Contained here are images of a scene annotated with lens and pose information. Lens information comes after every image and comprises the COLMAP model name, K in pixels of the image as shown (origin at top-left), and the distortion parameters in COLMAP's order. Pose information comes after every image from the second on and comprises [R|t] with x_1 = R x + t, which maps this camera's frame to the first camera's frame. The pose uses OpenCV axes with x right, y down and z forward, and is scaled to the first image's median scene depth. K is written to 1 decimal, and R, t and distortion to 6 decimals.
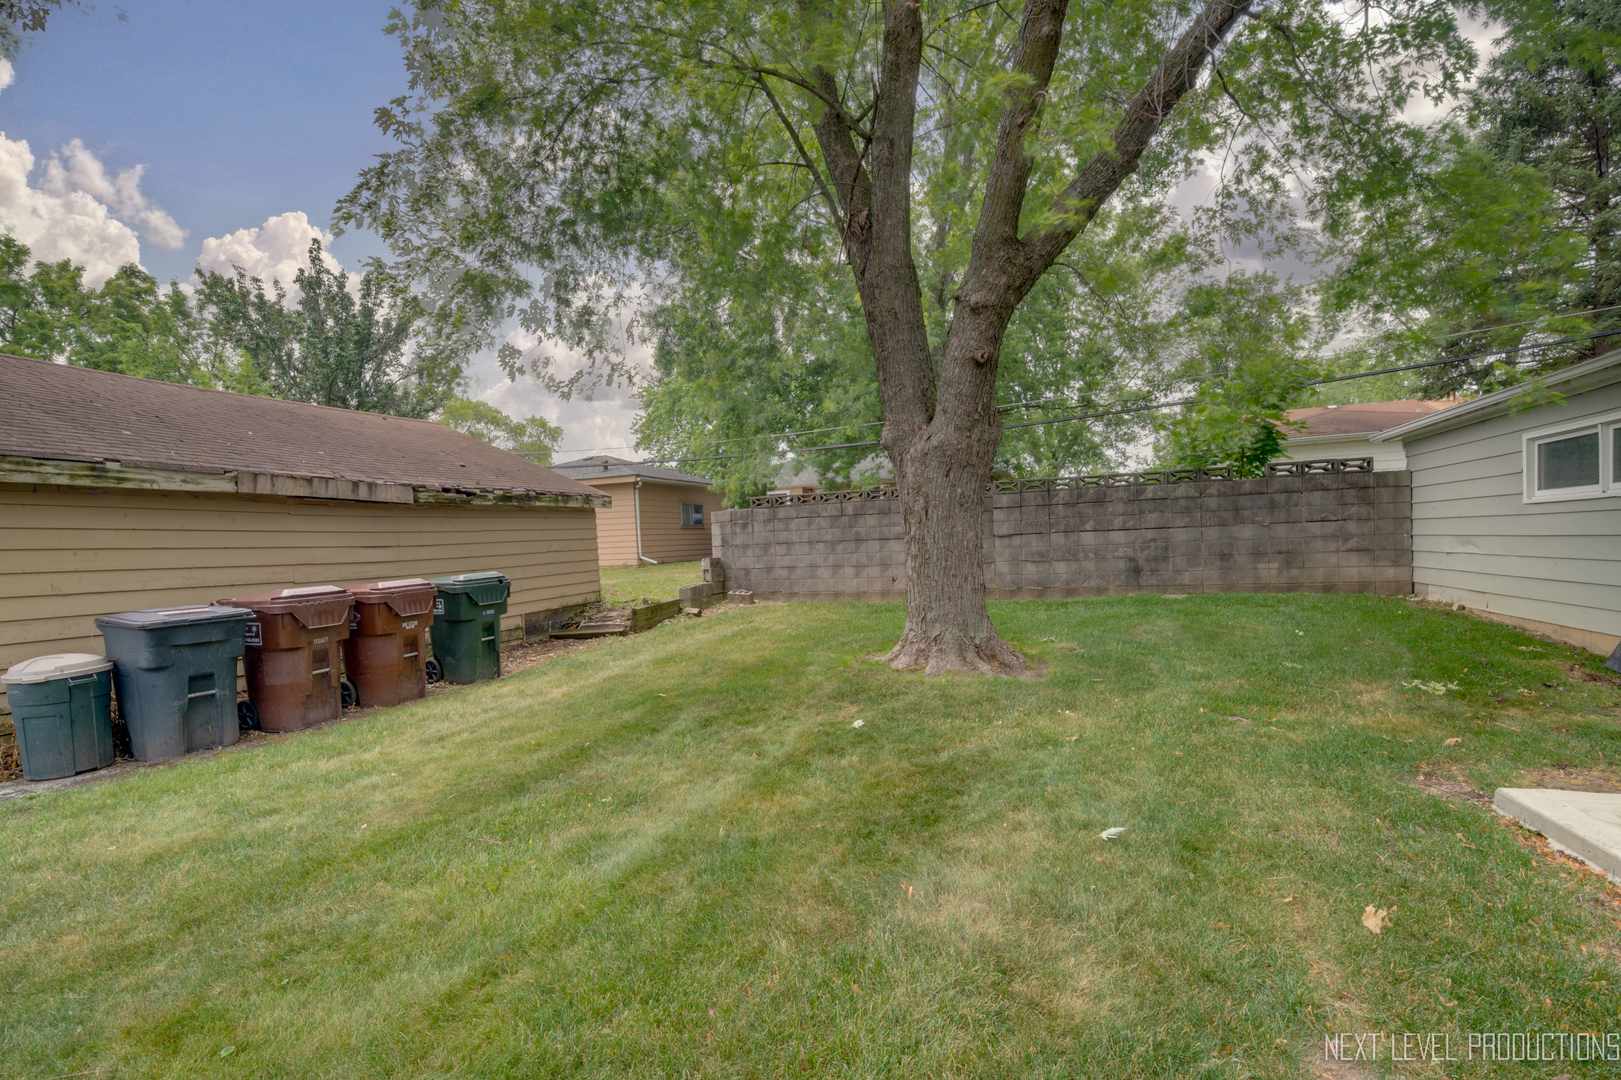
lens RADIAL K [[705.7, 0, 807.4], [0, 705.7, 550.8], [0, 0, 1]] dist [-0.012389, -0.000923]
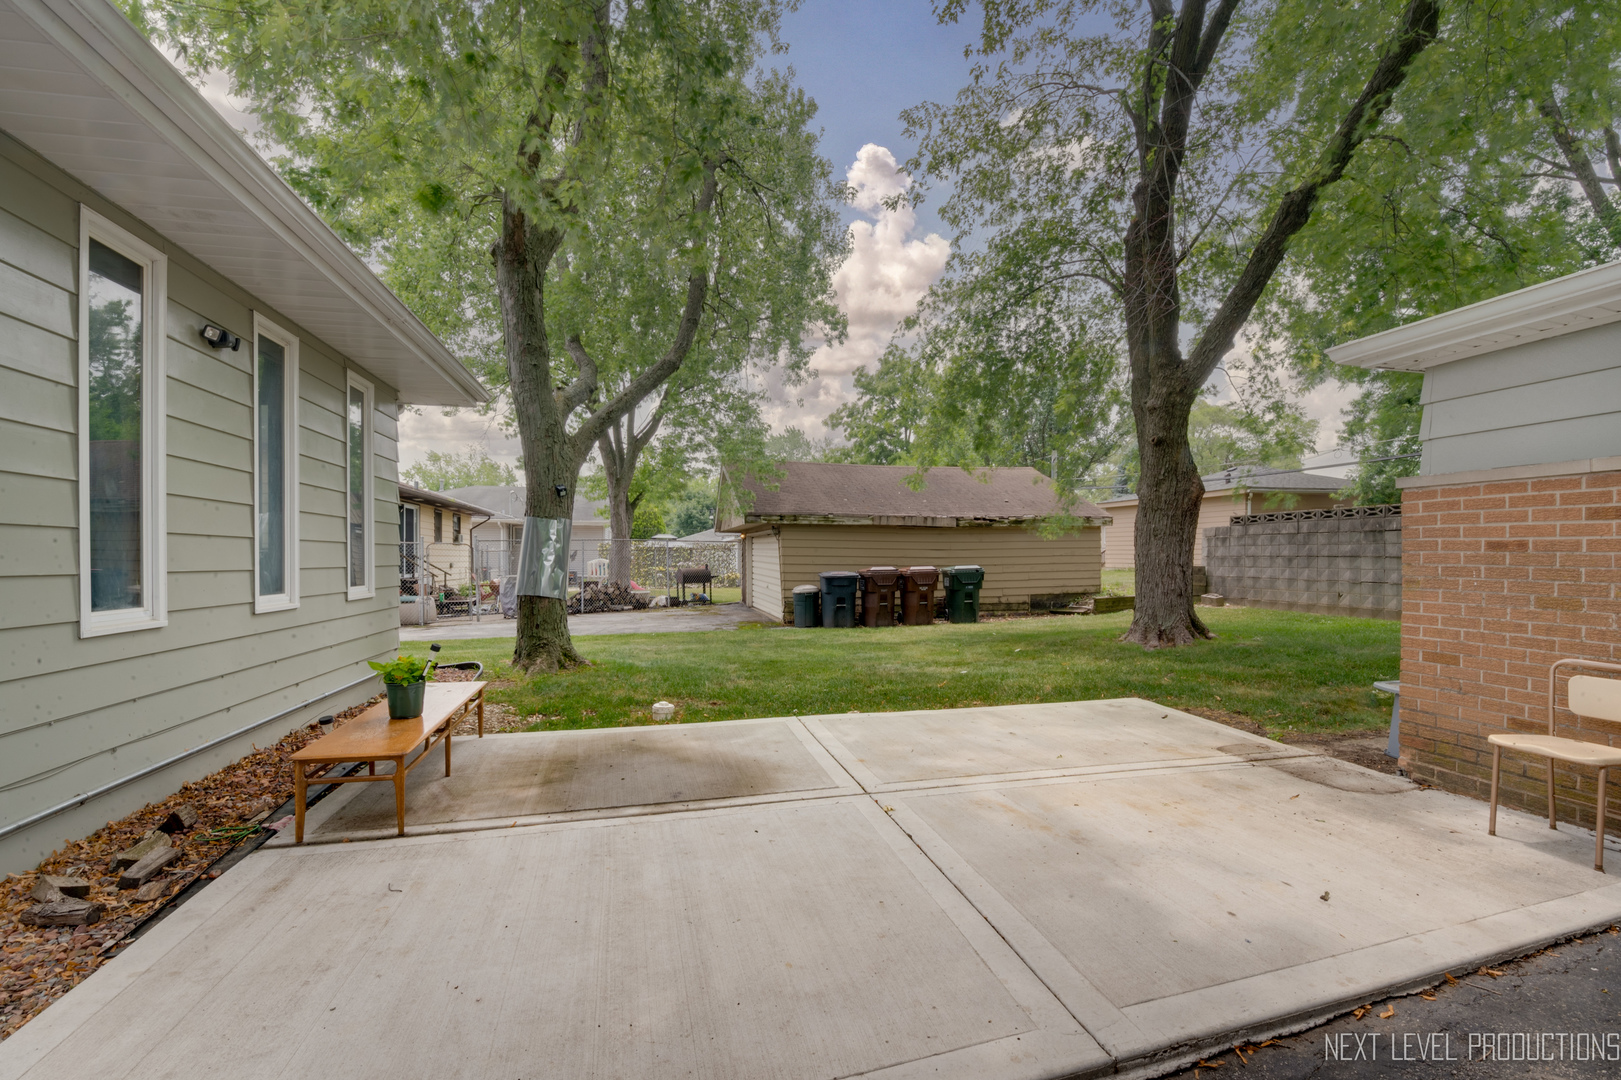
lens RADIAL K [[705.7, 0, 818.1], [0, 705.7, 554.7], [0, 0, 1]] dist [-0.012389, -0.000923]
pose [[0.517780, 0.039697, -0.854592, 0.711601], [-0.031733, 0.999127, 0.027185, -0.028097], [0.854925, 0.013044, 0.518587, -0.236399]]
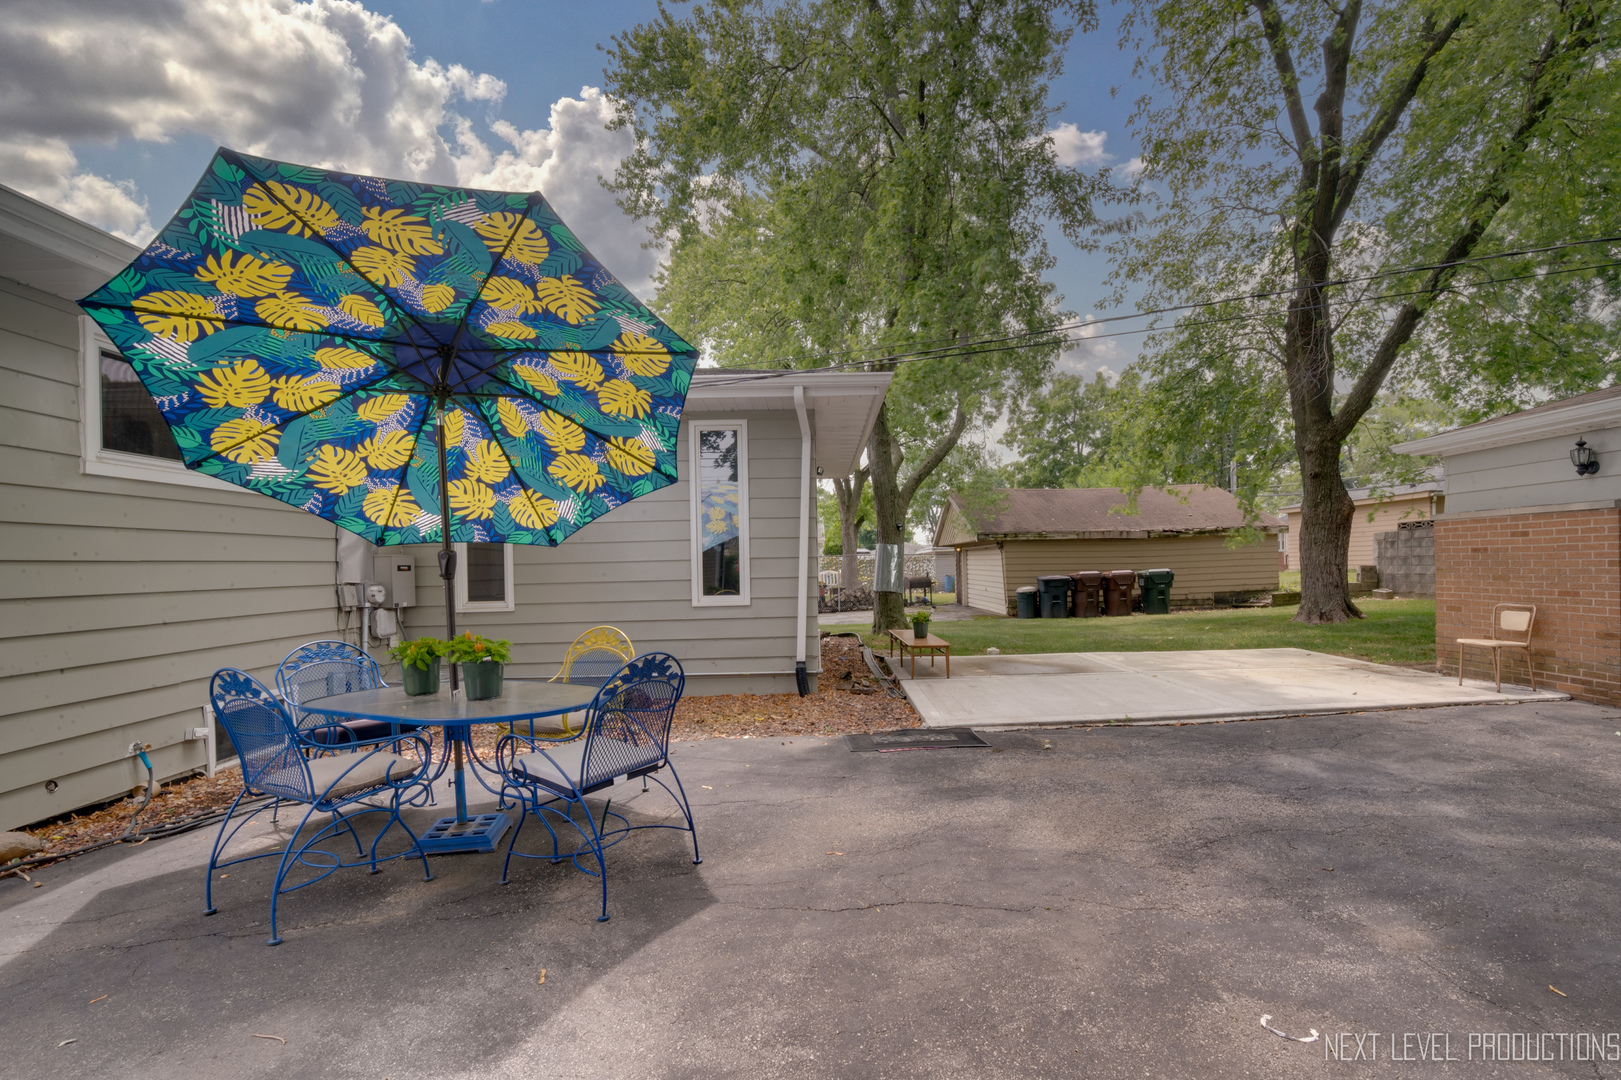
lens RADIAL K [[705.7, 0, 817.4], [0, 705.7, 567.3], [0, 0, 1]] dist [-0.012389, -0.000923]
pose [[0.325354, 0.032765, -0.945024, 1.062666], [-0.003508, 0.999434, 0.033444, -0.038308], [0.945586, -0.007566, 0.325285, -0.648374]]
